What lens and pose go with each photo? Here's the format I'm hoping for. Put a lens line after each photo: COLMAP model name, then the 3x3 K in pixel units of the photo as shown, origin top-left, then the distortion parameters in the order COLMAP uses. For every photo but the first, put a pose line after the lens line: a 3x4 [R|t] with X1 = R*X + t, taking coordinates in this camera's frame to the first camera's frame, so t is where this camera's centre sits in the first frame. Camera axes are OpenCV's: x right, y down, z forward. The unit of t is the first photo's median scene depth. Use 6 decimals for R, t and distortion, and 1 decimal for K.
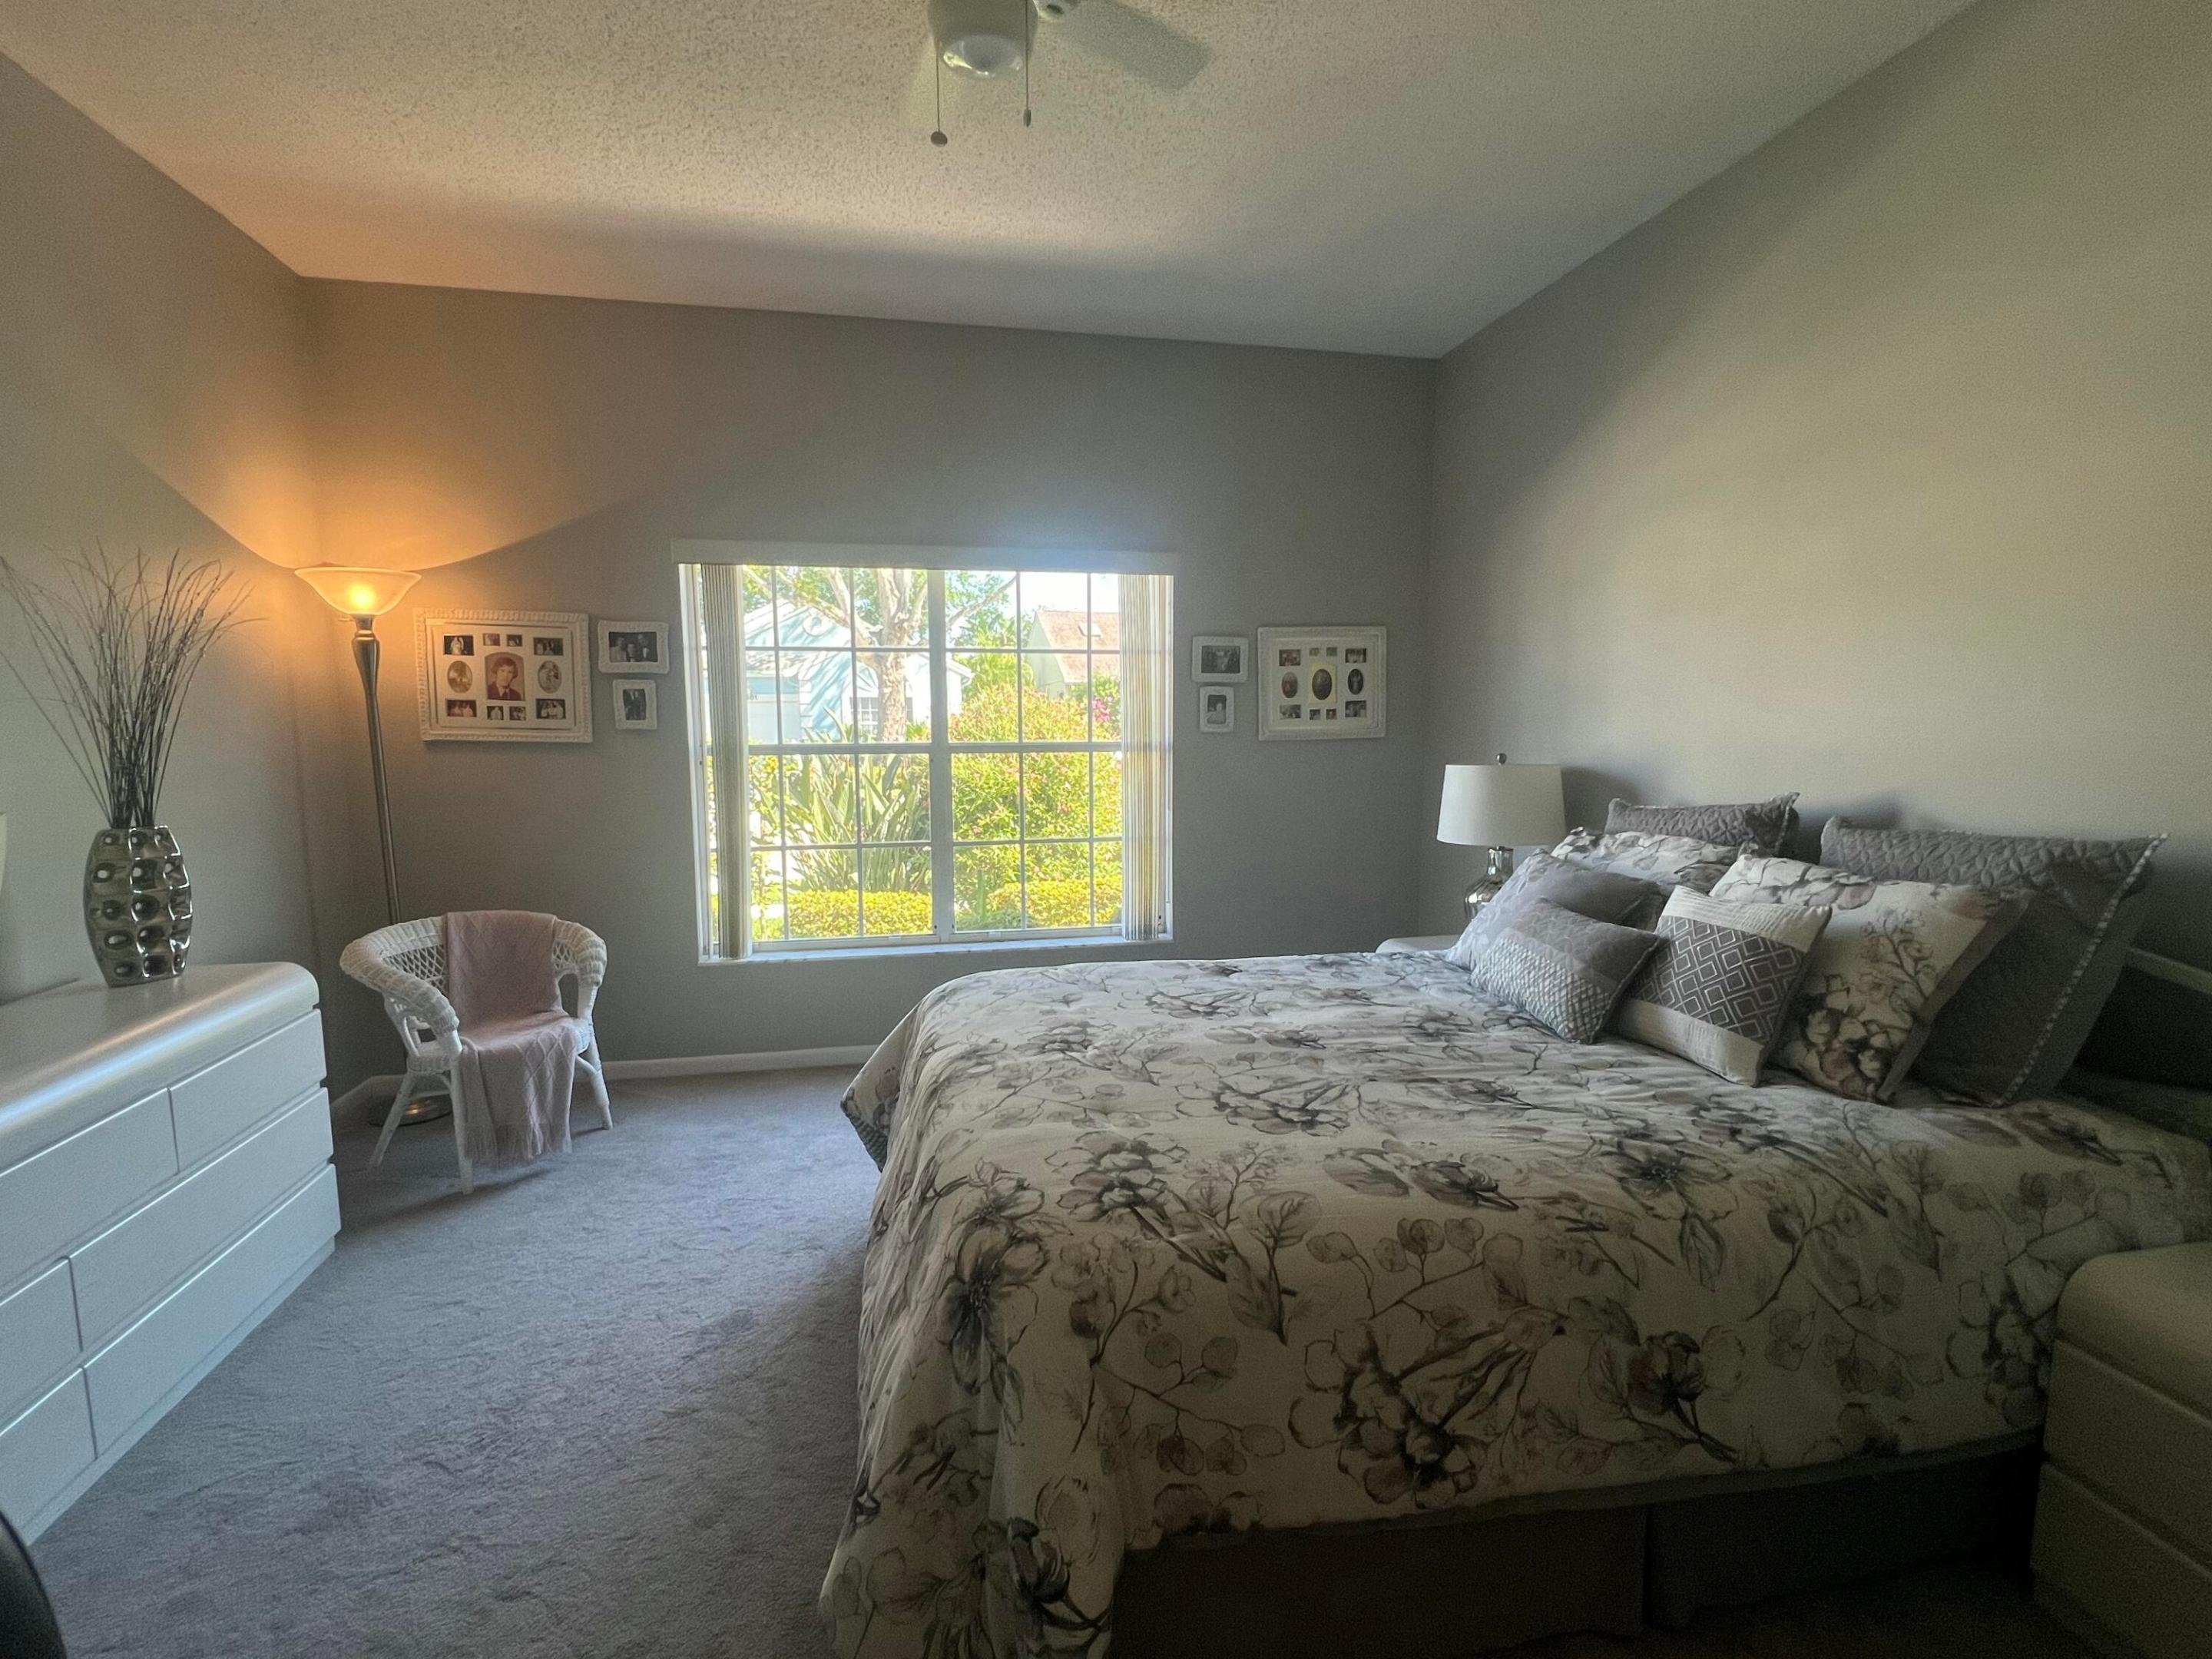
lens RADIAL K [[1023.3, 0, 1106.2], [0, 1023.3, 829.8], [0, 0, 1]] dist [-0.000703, -0.000026]
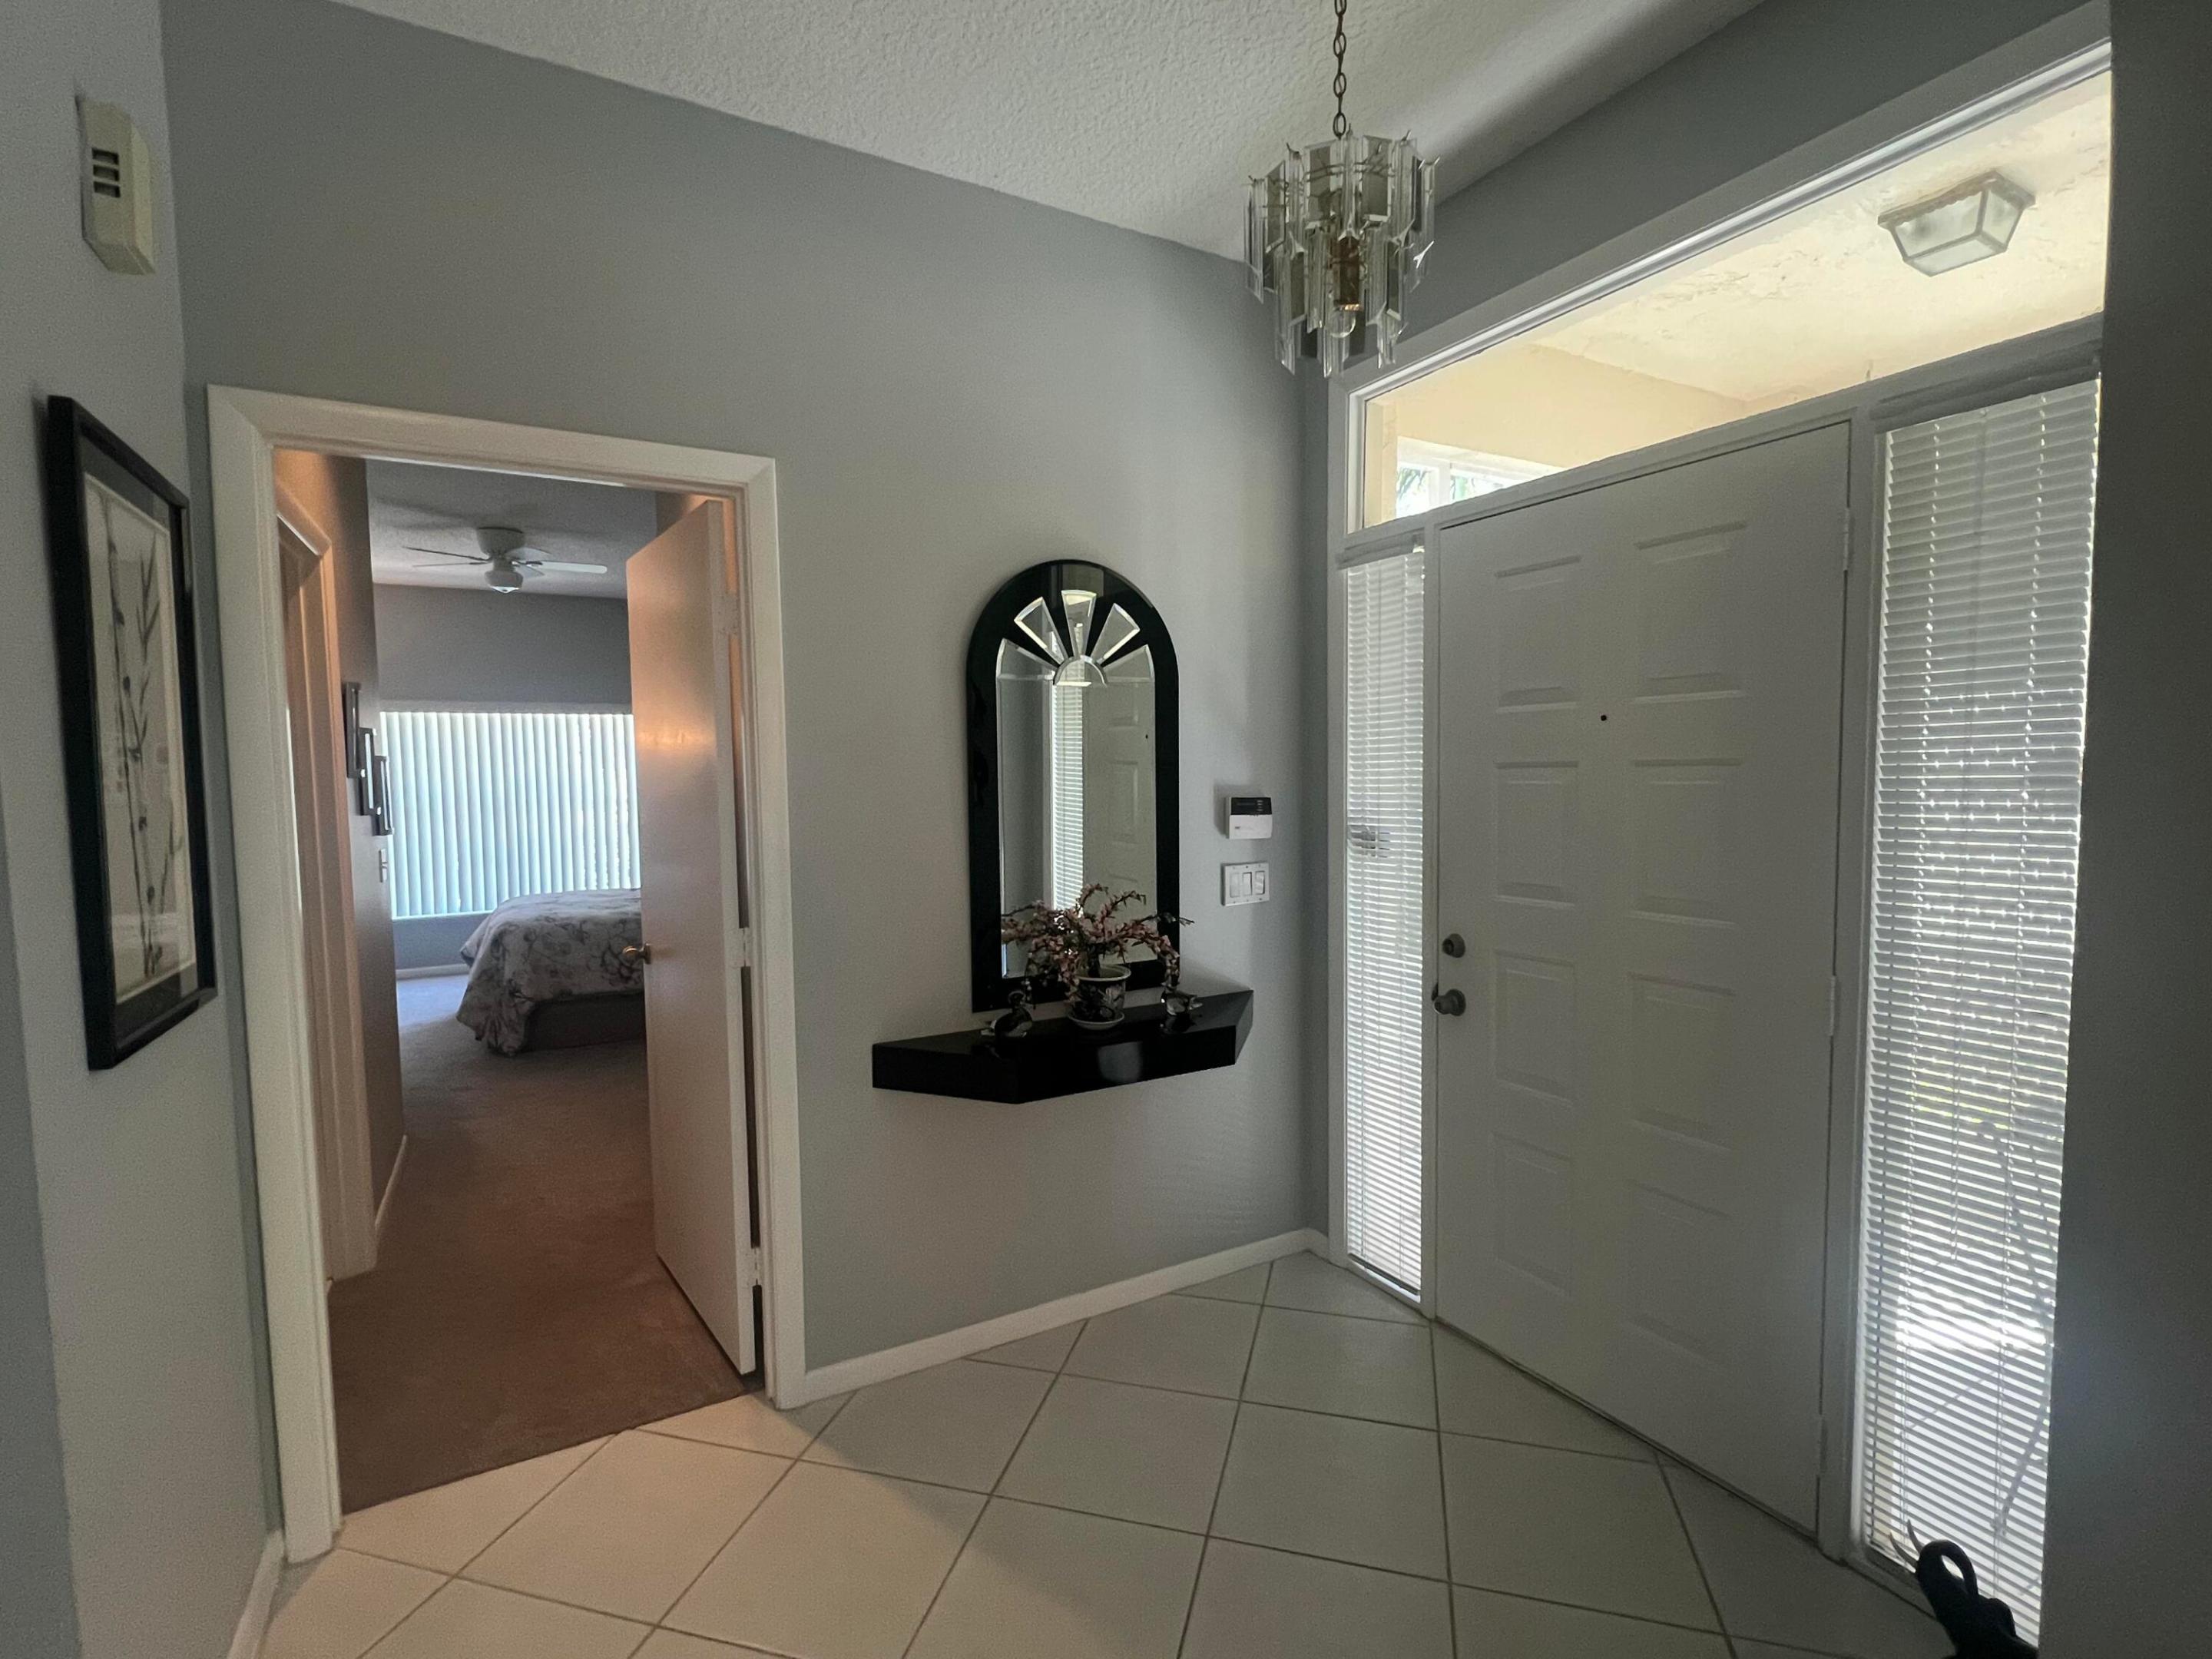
lens RADIAL K [[1023.3, 0, 1102.7], [0, 1023.3, 834.3], [0, 0, 1]] dist [-0.000703, -0.000026]
pose [[0.949337, -0.032424, 0.312582, 0.870307], [0.050359, 0.997505, -0.049472, 0.361596], [-0.310198, 0.062707, 0.948601, -3.523617]]
